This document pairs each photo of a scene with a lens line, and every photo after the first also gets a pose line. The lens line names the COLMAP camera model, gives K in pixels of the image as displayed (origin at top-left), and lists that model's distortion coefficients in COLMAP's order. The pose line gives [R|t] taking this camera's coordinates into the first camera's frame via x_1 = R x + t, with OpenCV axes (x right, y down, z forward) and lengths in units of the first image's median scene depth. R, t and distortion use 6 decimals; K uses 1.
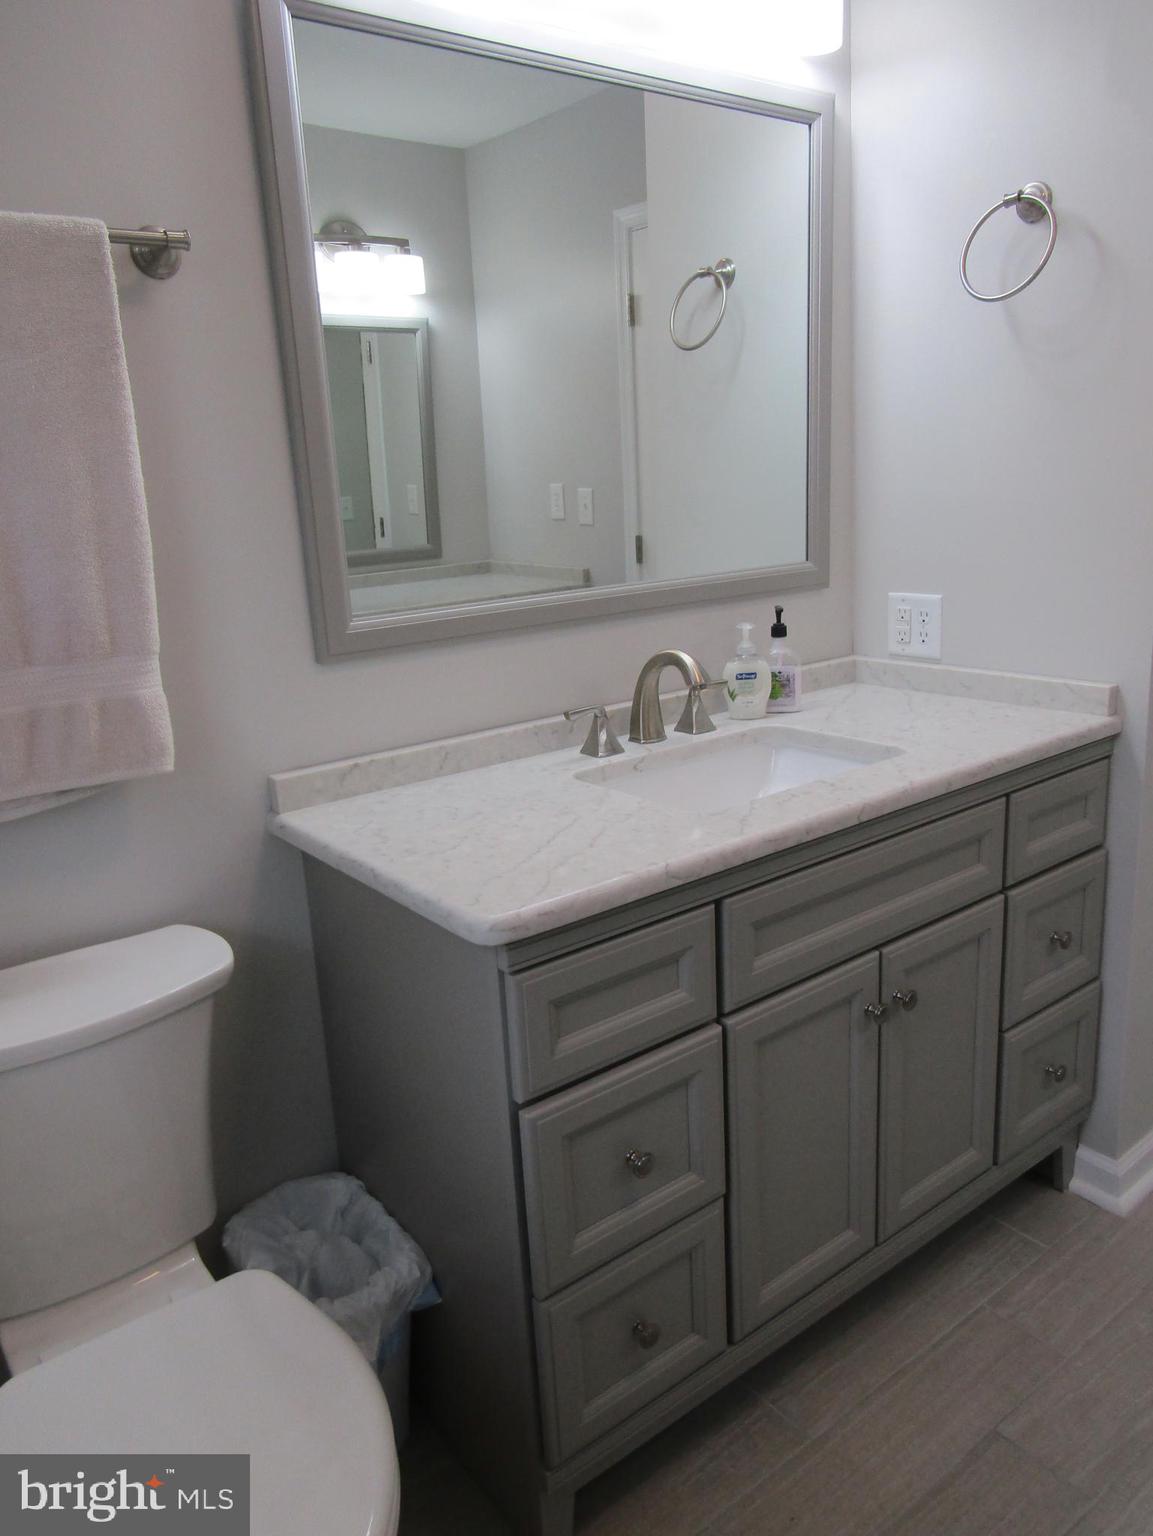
lens RADIAL K [[1090.2, 0, 576.5], [0, 1090.2, 768.0], [0, 0, 1]] dist [-0.015856, 0.001604]
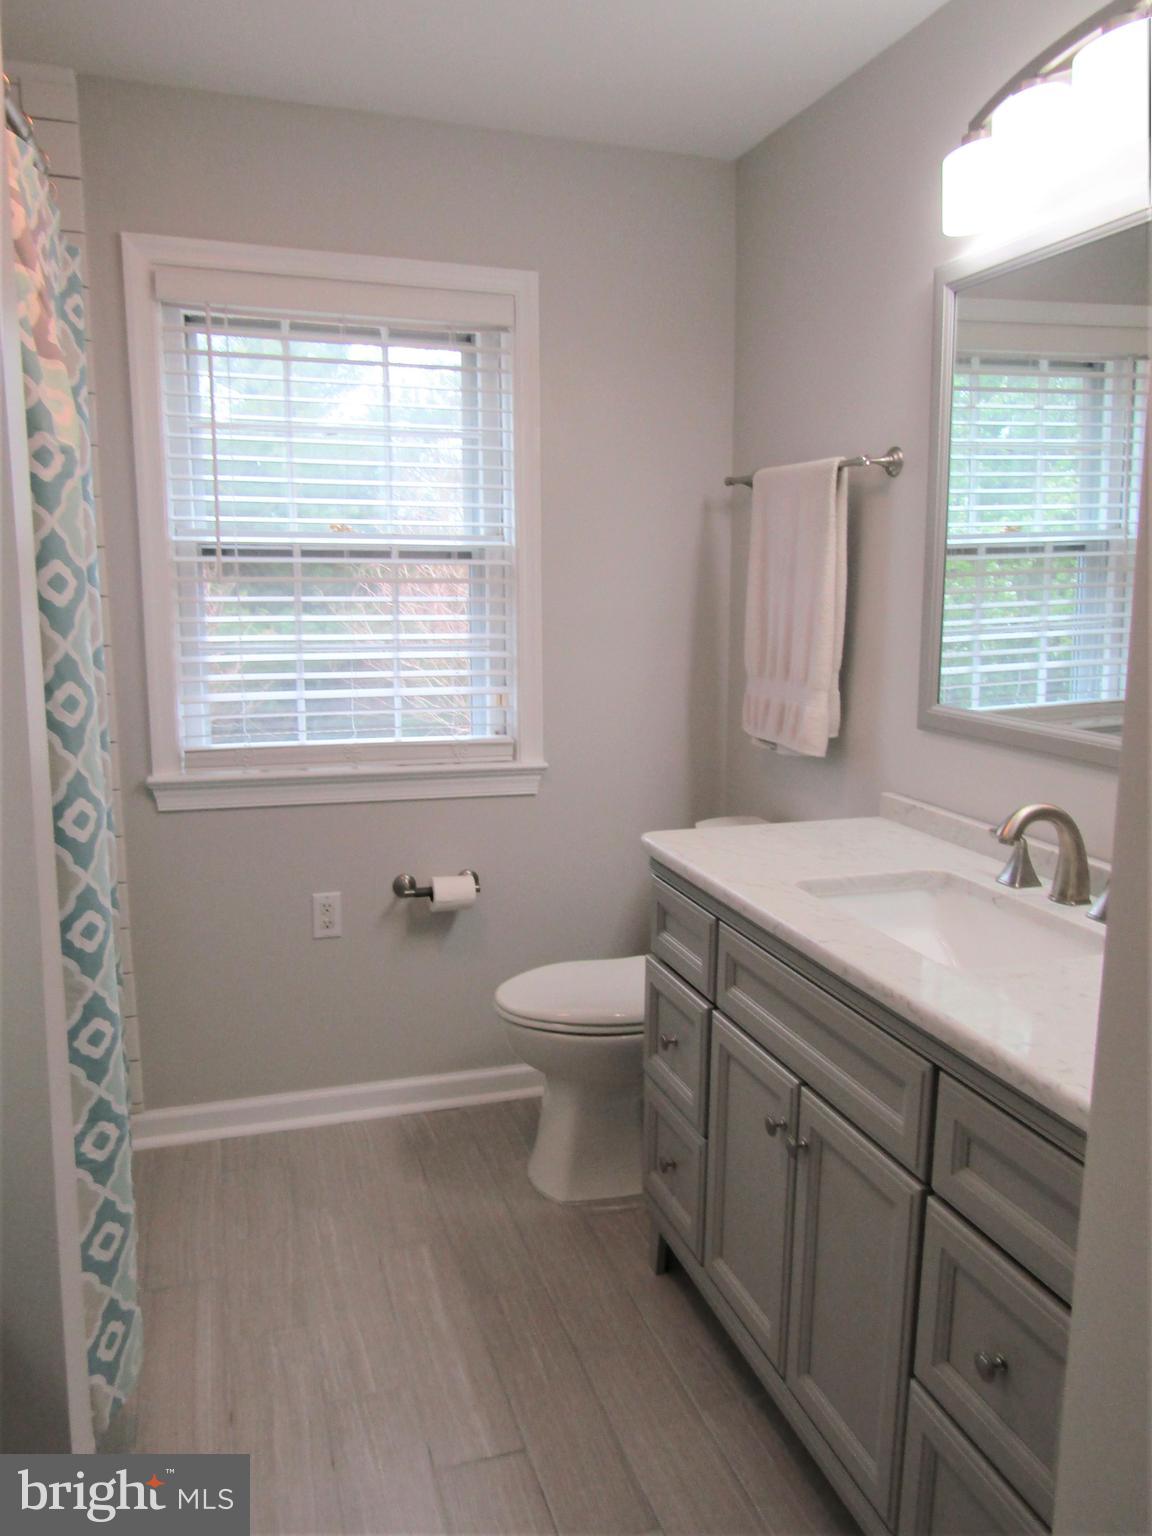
lens RADIAL K [[1179.0, 0, 576.0], [0, 1179.0, 768.0], [0, 0, 1]] dist [-0.067891, -0.000294]
pose [[-0.329812, 0.207343, -0.920996, 1.226432], [-0.233131, 0.927479, 0.292288, -0.361882], [0.914808, 0.311112, -0.257556, 0.933814]]
